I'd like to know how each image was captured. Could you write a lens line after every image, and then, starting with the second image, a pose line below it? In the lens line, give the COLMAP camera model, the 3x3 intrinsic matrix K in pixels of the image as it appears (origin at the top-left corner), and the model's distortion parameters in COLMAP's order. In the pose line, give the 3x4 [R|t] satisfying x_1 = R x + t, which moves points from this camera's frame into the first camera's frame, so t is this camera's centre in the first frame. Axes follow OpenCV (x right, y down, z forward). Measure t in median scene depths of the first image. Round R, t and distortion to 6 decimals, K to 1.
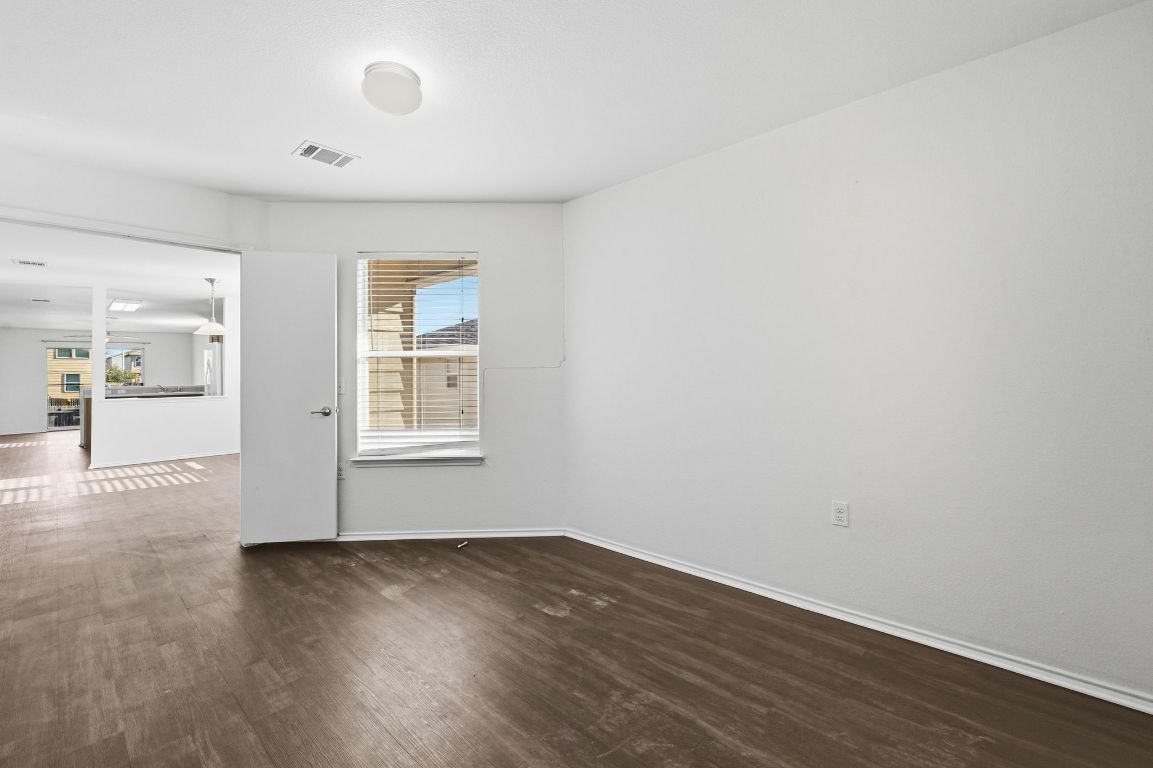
lens RADIAL K [[477.1, 0, 574.8], [0, 477.1, 377.4], [0, 0, 1]] dist [-0.000011, -0.000006]
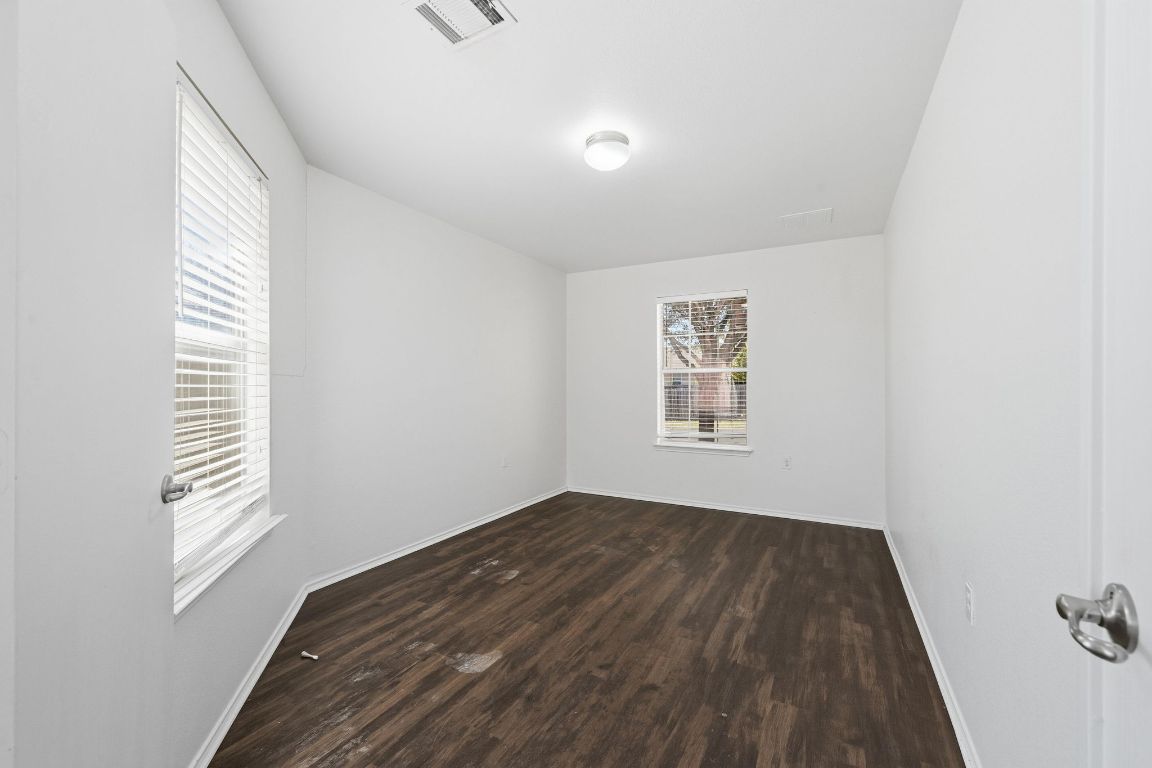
lens RADIAL K [[458.1, 0, 576.0], [0, 458.1, 384.0], [0, 0, 1]] dist [-0.016242, -0.000054]
pose [[-0.237829, 0.013768, 0.971210, -1.183400], [-0.000619, 0.999897, -0.014326, 0.005809], [-0.971307, -0.004009, -0.237796, 1.059630]]
